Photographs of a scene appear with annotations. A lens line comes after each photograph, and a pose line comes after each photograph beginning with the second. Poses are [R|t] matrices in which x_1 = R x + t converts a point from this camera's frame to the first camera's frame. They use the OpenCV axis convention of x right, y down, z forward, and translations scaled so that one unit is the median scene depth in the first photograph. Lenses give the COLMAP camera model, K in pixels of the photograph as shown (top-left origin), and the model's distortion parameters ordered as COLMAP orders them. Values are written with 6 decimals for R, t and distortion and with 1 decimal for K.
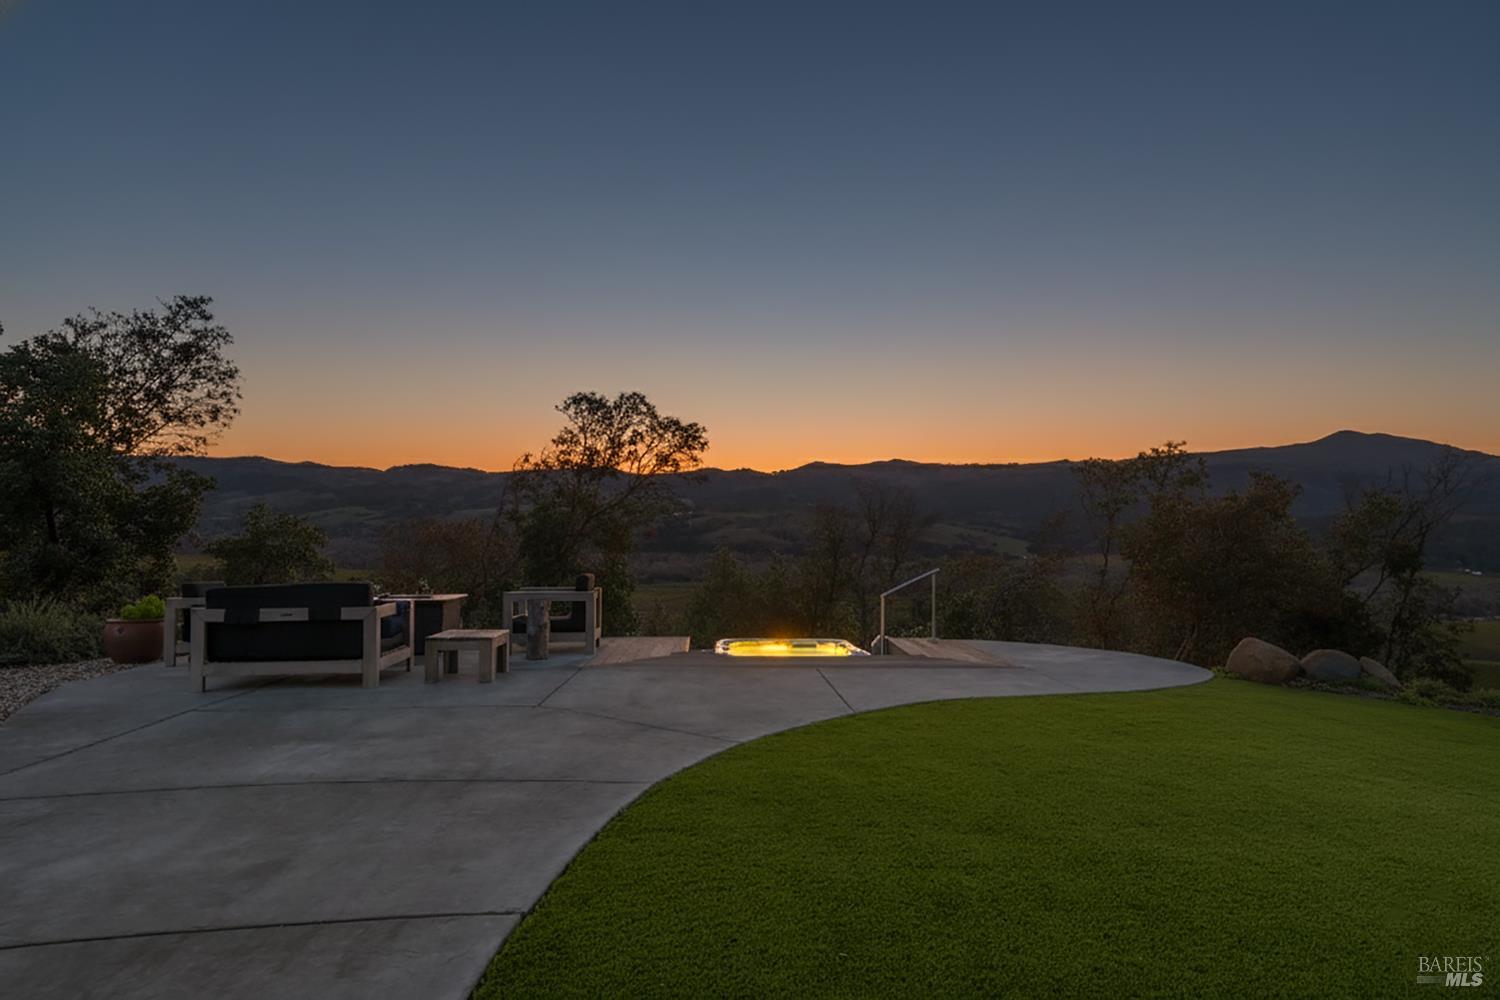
lens RADIAL K [[672.5, 0, 750.0], [0, 672.5, 500.0], [0, 0, 1]] dist [0.001360, 0.000032]
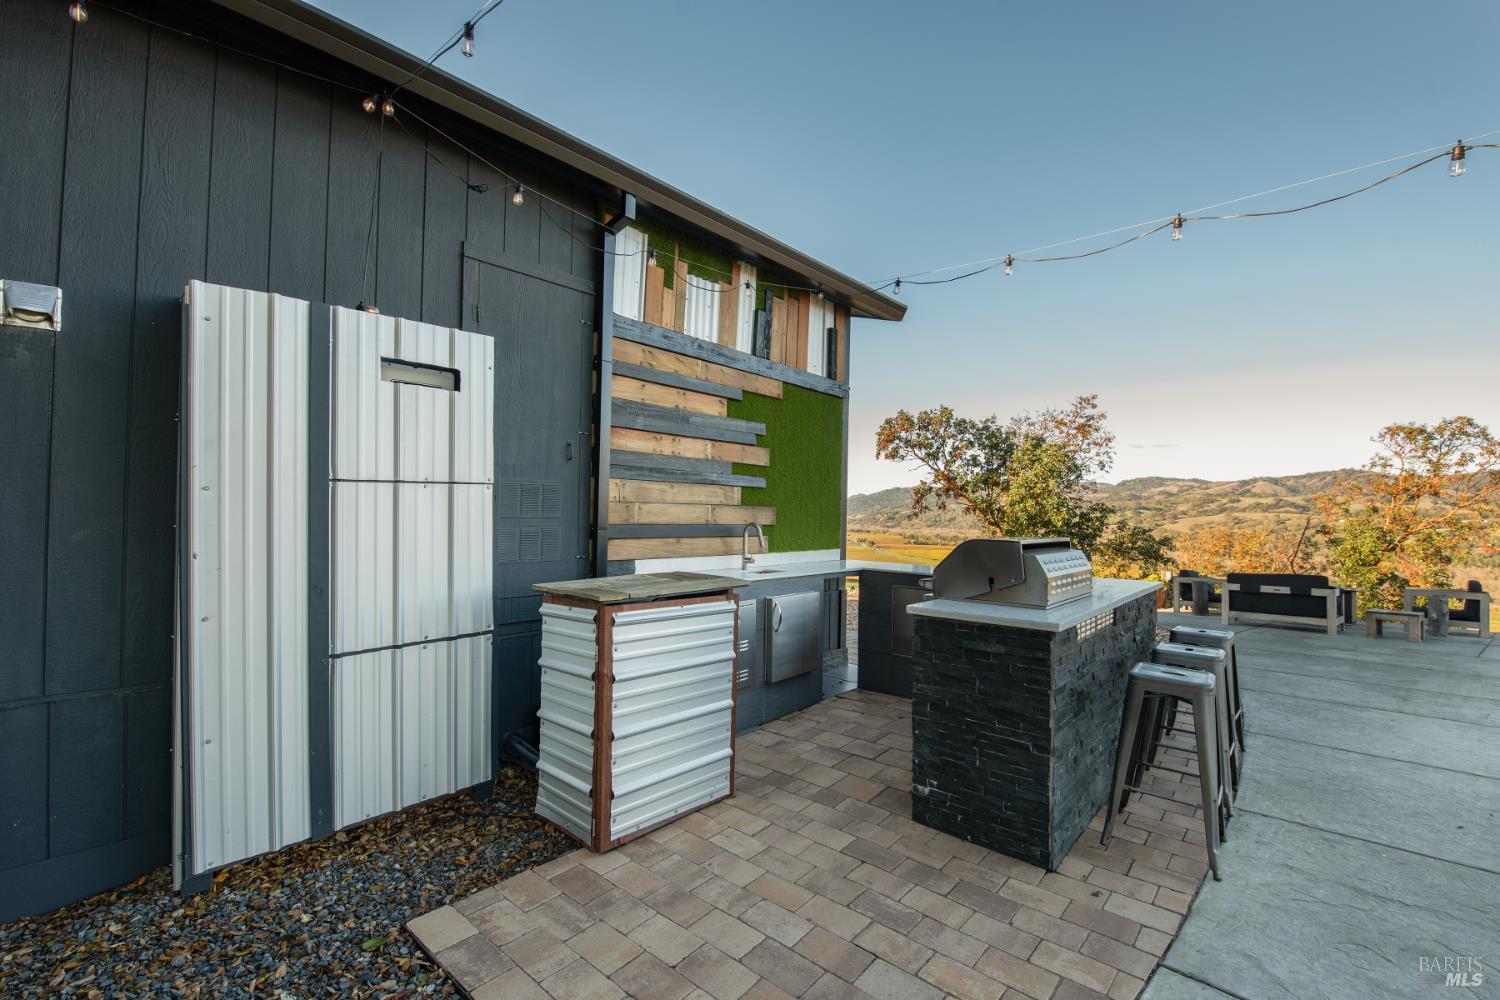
lens RADIAL K [[672.5, 0, 750.0], [0, 672.5, 500.0], [0, 0, 1]] dist [0.001360, 0.000032]
pose [[0.634129, -0.015883, -0.773064, -0.078213], [0.017180, 0.999832, -0.006449, -0.048914], [0.773036, -0.009192, 0.634295, -0.681806]]
